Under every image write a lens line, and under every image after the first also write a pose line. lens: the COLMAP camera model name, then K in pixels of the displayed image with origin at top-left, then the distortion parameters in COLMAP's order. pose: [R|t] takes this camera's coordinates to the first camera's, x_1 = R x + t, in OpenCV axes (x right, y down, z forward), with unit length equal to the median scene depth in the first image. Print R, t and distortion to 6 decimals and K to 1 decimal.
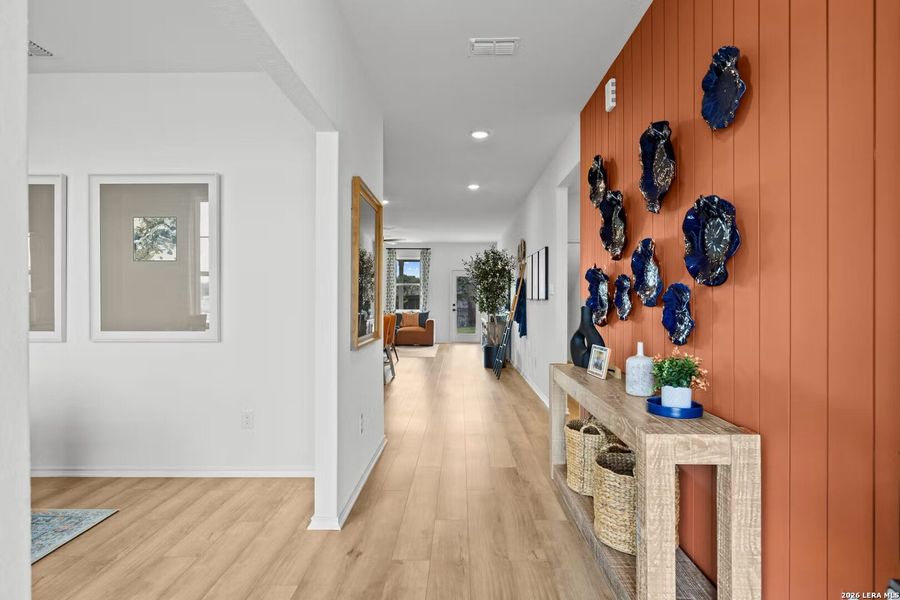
lens RADIAL K [[447.5, 0, 446.6], [0, 447.5, 297.0], [0, 0, 1]] dist [0.000150, 0.000000]
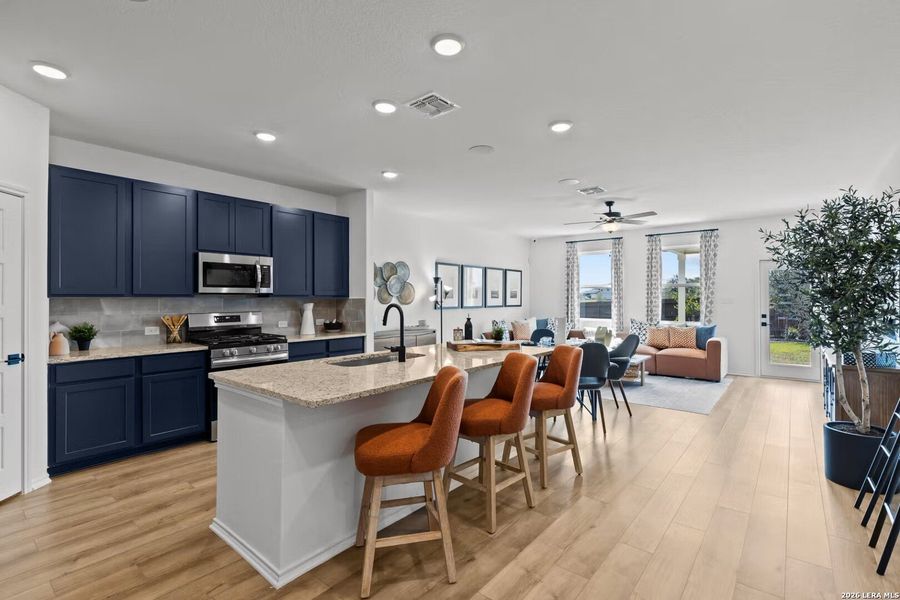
lens RADIAL K [[409.5, 0, 460.2], [0, 409.5, 294.2], [0, 0, 1]] dist [0.004552, -0.000550]
pose [[0.792889, -0.008929, -0.609301, 0.031656], [0.003193, 0.999940, -0.010499, -0.008676], [0.609358, 0.006379, 0.792870, 0.316599]]
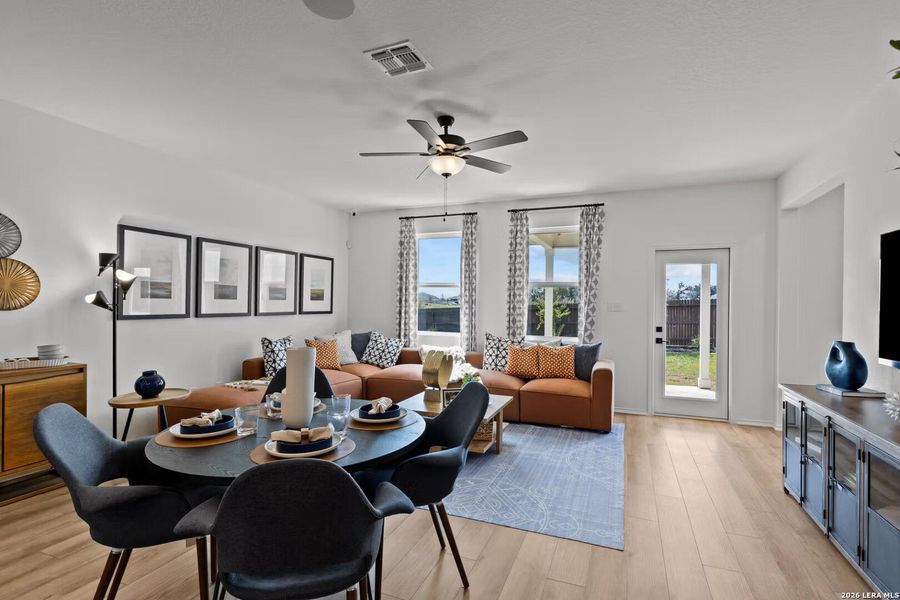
lens RADIAL K [[439.6, 0, 452.3], [0, 439.6, 302.1], [0, 0, 1]] dist [0.003349, -0.000198]
pose [[0.936648, 0.007115, -0.350201, -0.024567], [-0.008530, 0.999960, -0.002499, -0.006863], [0.350170, 0.005327, 0.936671, 0.565162]]
